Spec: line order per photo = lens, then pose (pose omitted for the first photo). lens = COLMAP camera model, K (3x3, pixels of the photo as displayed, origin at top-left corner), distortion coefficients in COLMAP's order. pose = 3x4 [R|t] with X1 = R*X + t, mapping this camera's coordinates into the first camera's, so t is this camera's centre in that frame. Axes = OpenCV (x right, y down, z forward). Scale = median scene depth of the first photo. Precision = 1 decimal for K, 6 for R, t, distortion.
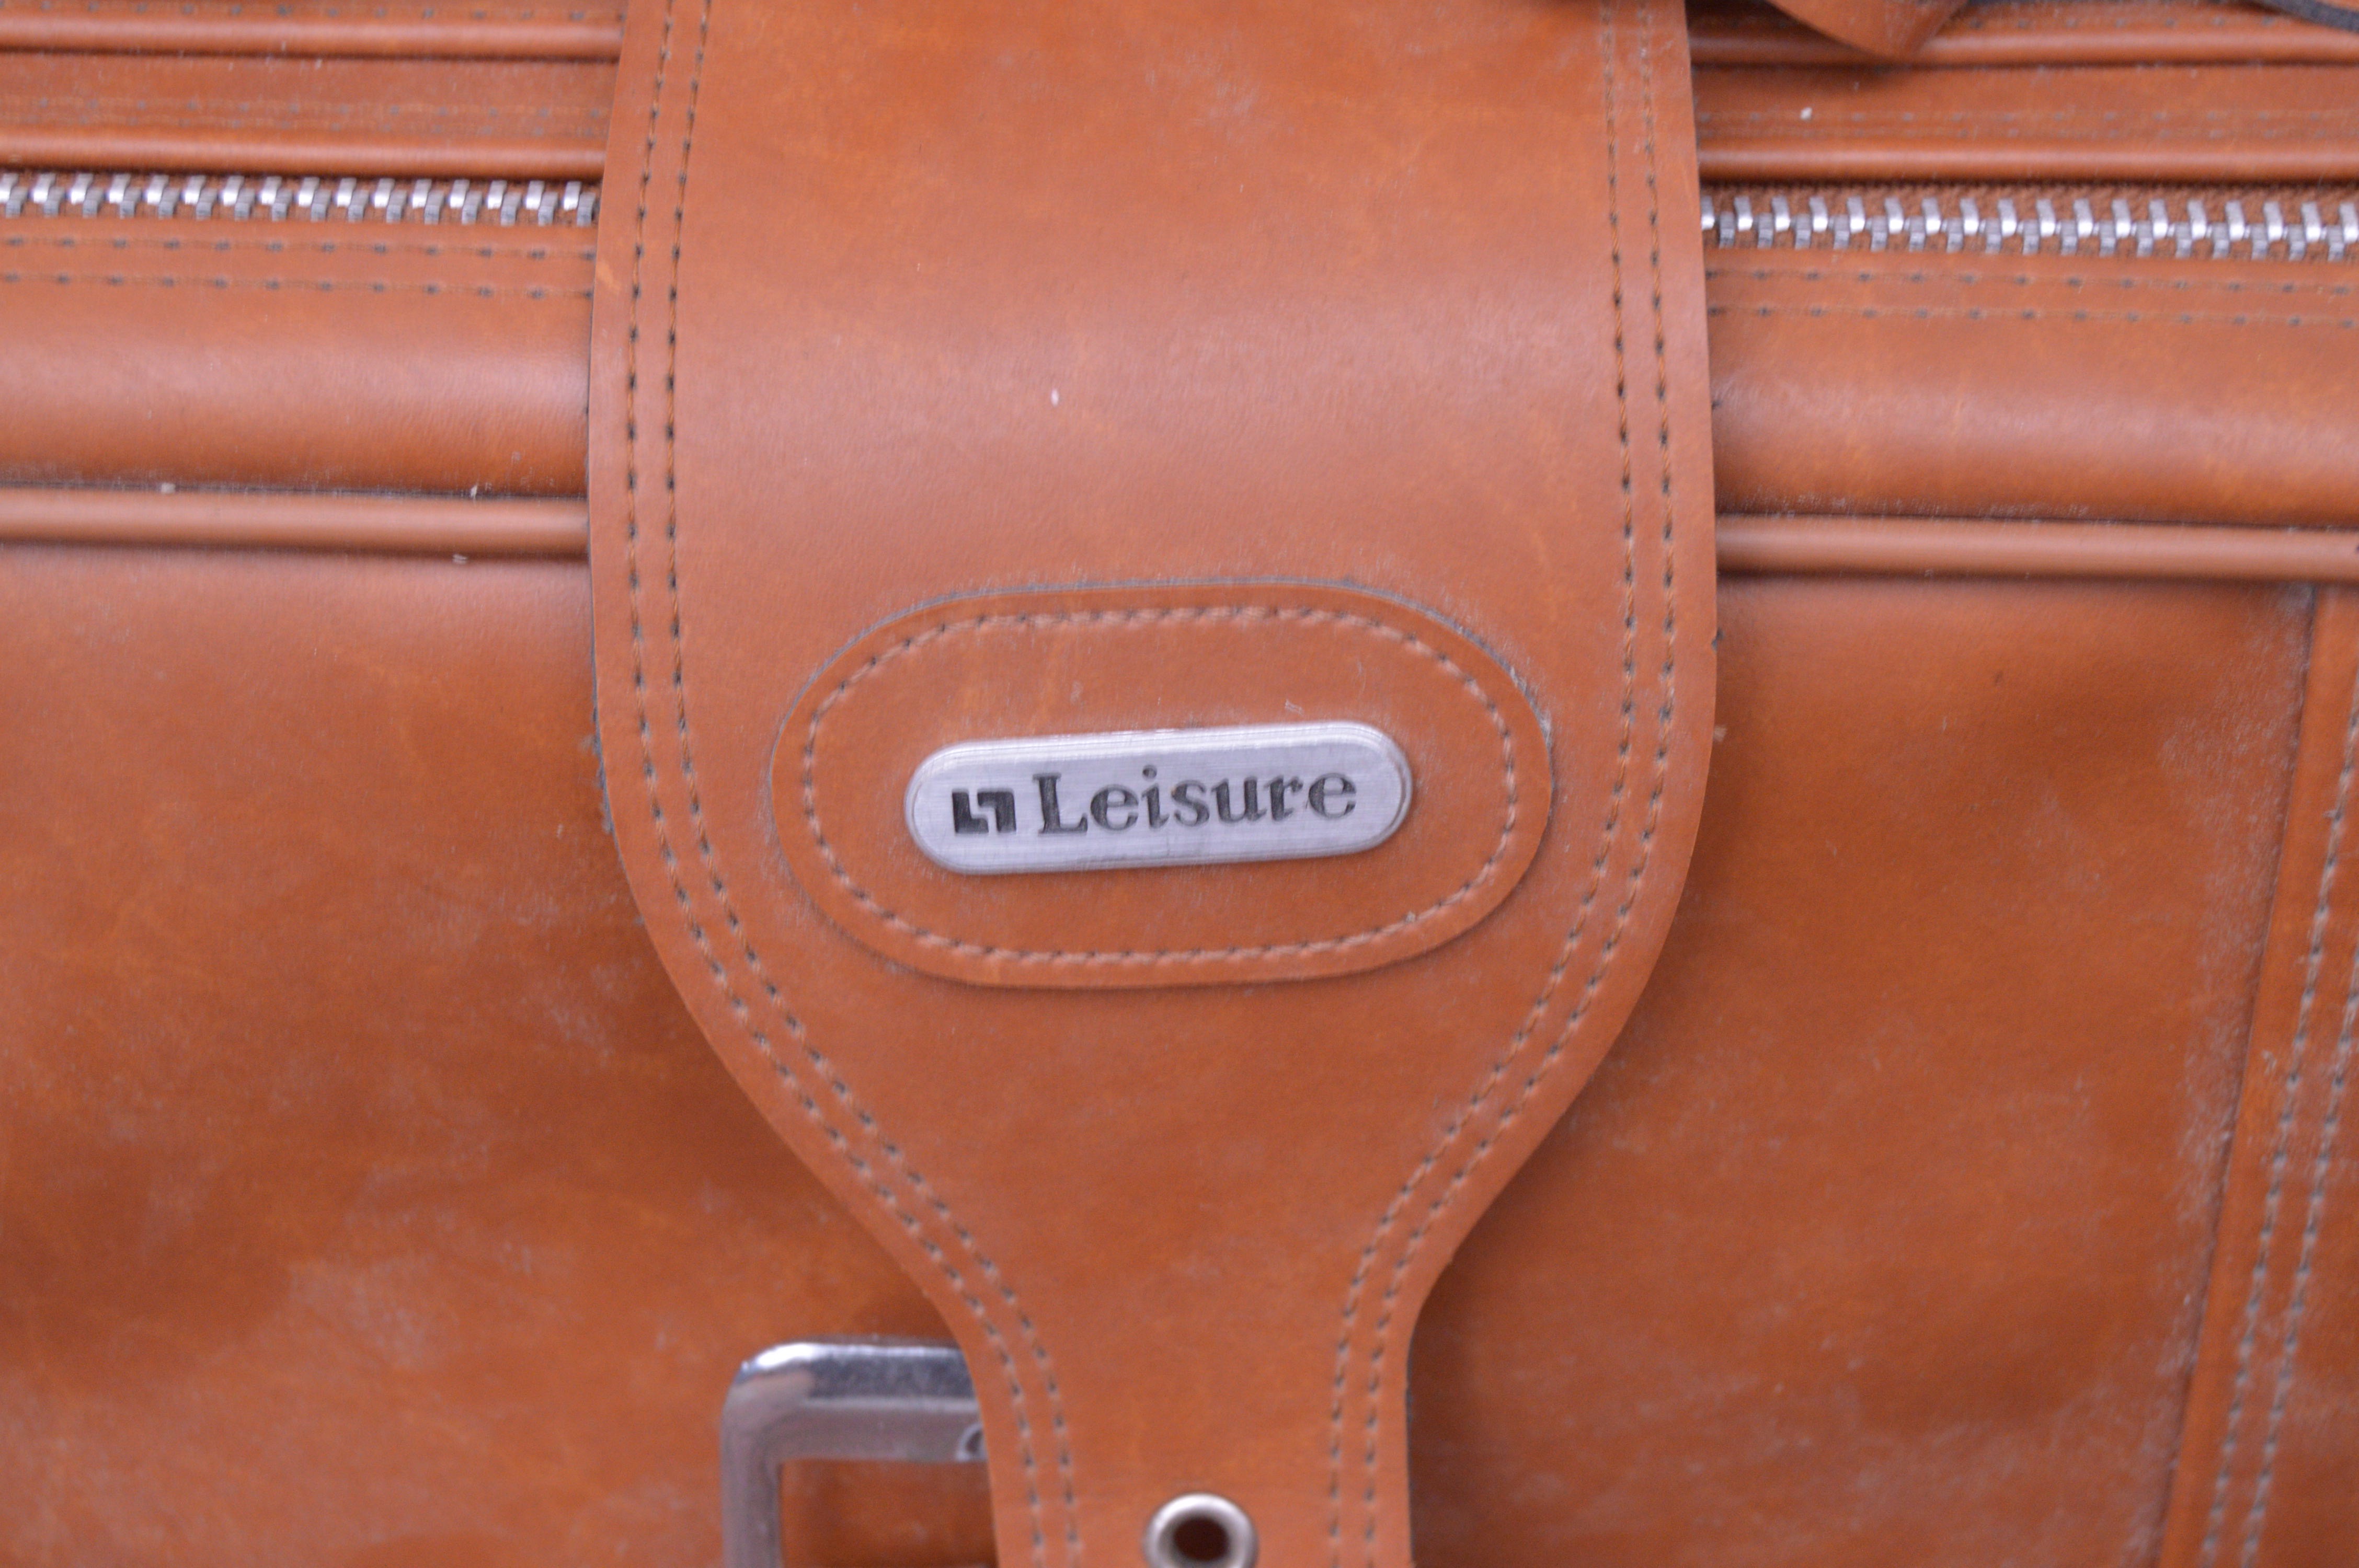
lens RADIAL K [[5315.1, 0, 1179.5], [0, 5315.1, 784.0], [0, 0, 1]] dist [-0.041939, -0.123727]
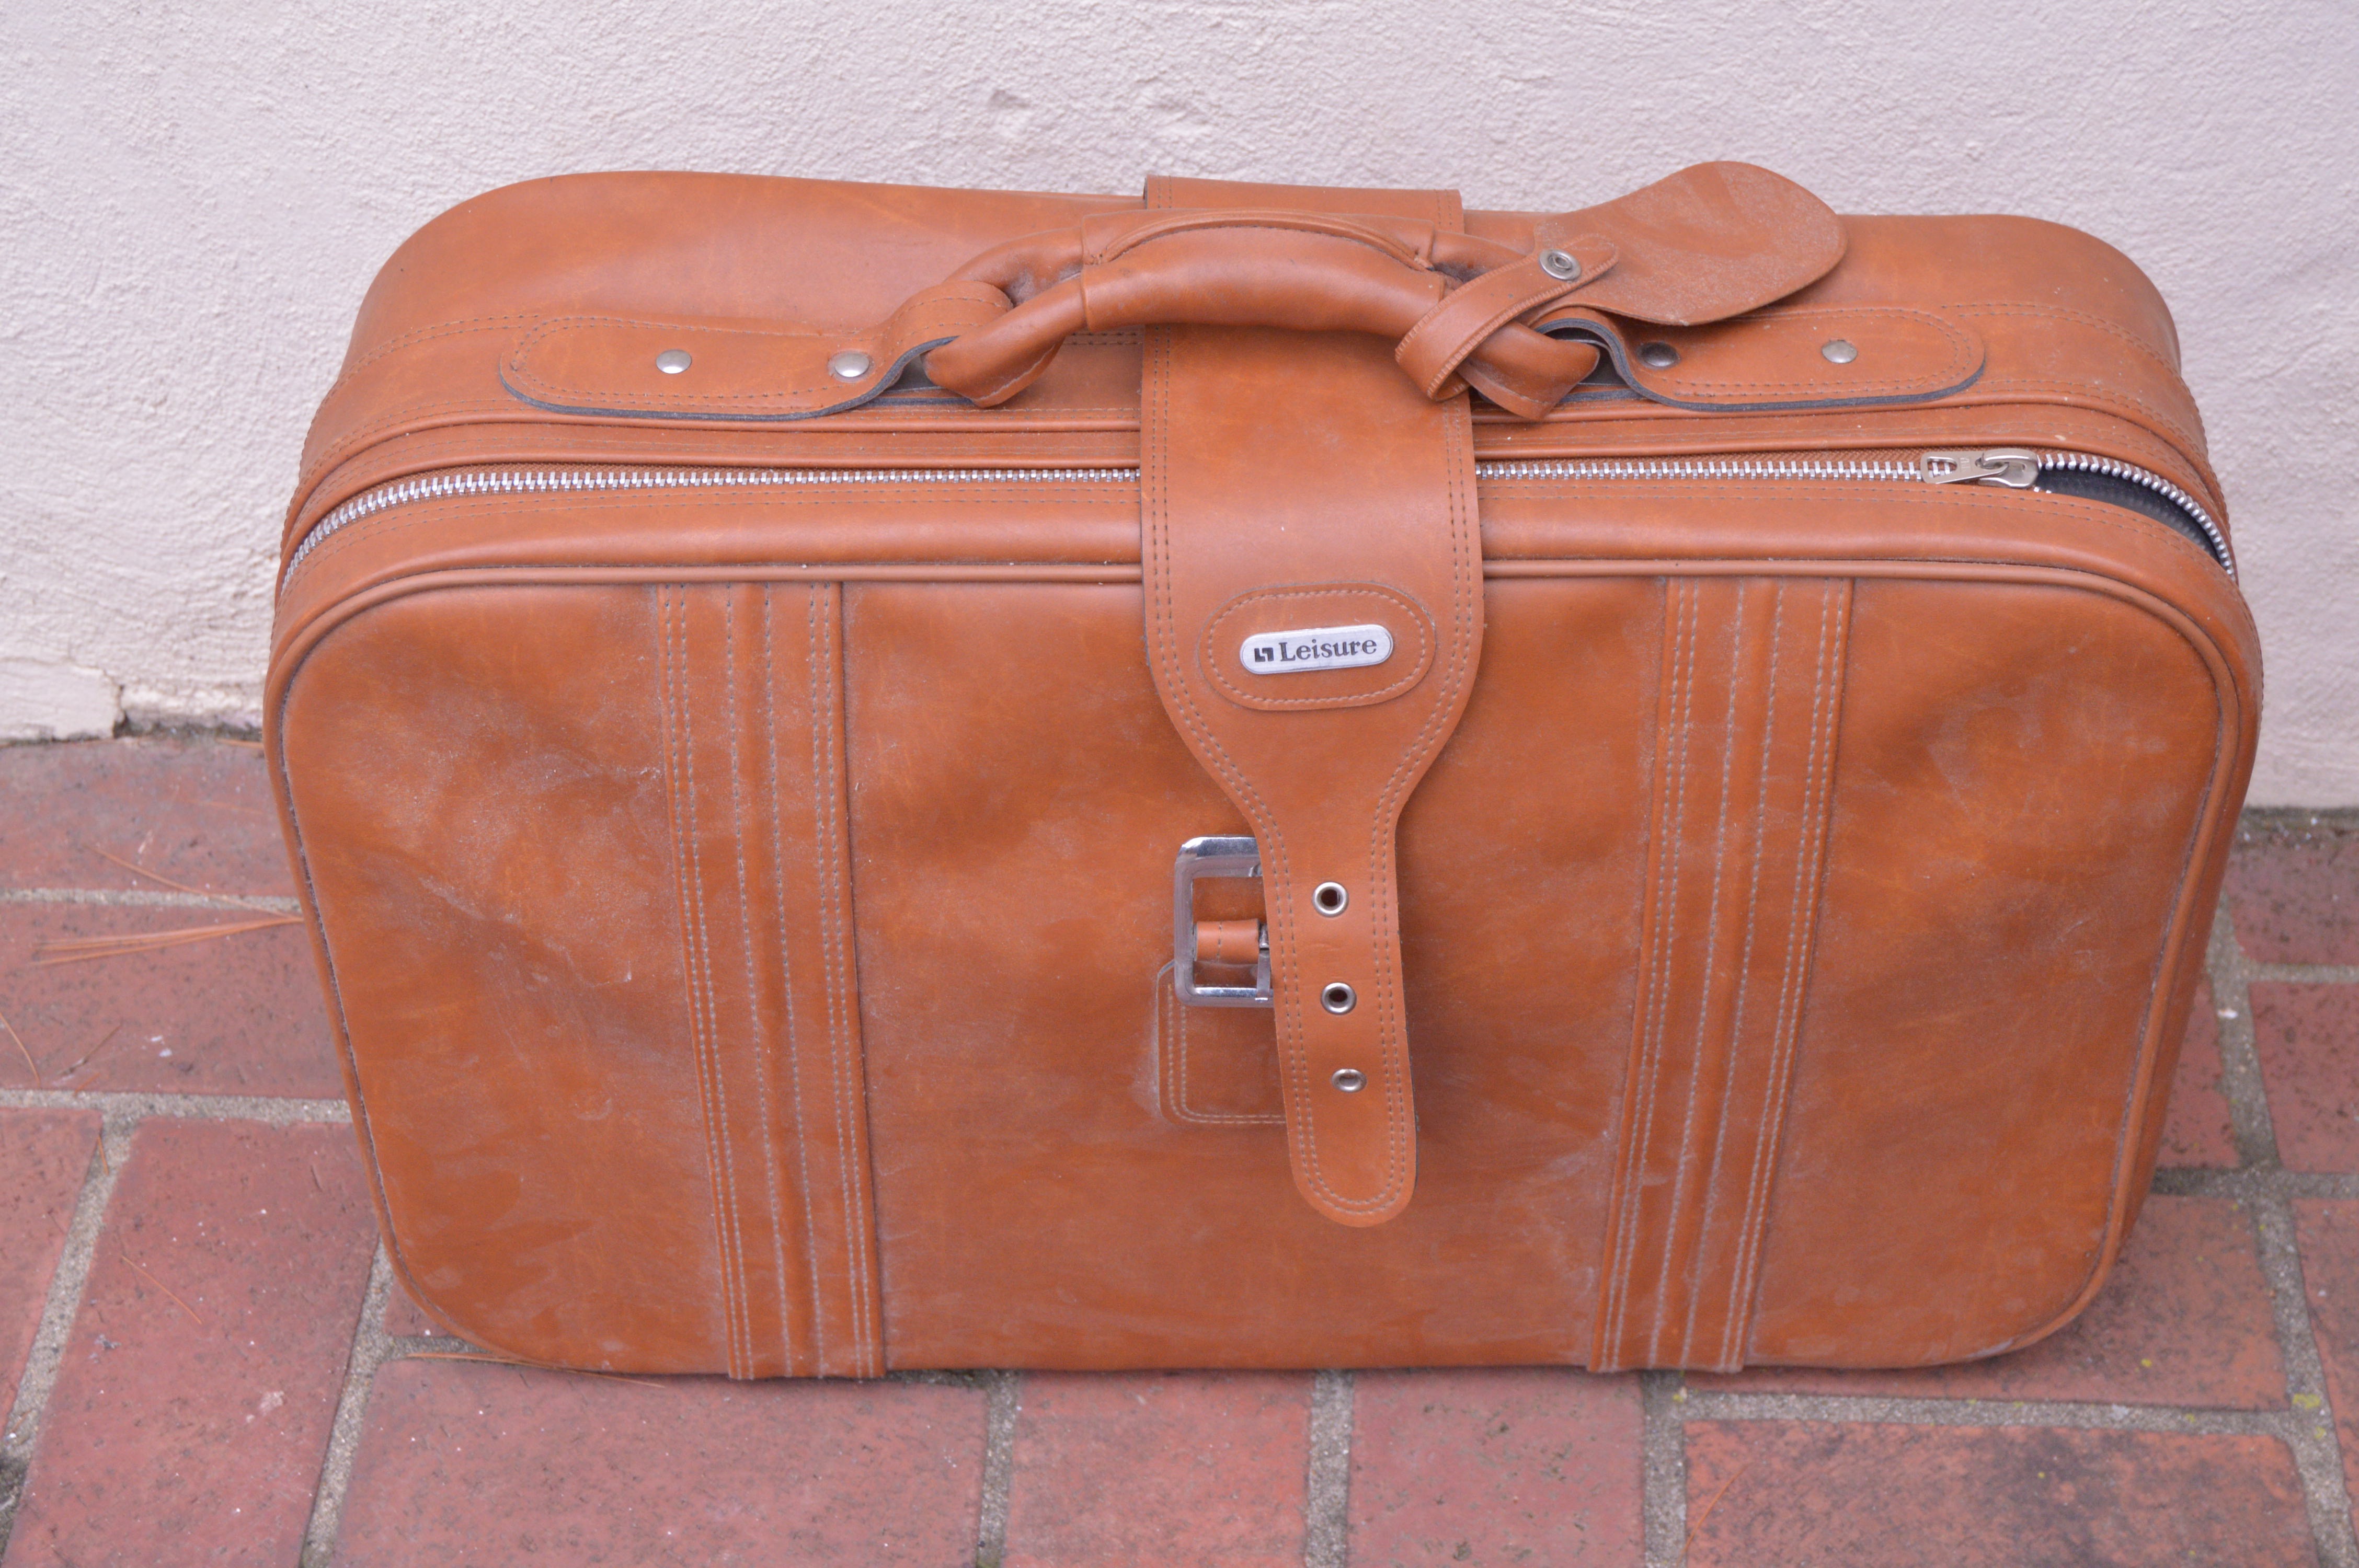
lens RADIAL K [[3991.2, 0, 1179.5], [0, 3991.2, 784.0], [0, 0, 1]] dist [-0.021124, -0.068118]
pose [[0.999663, -0.025171, 0.006336, -0.103481], [0.025418, 0.998780, -0.042331, 0.182984], [-0.005262, 0.042477, 0.999084, -1.428298]]
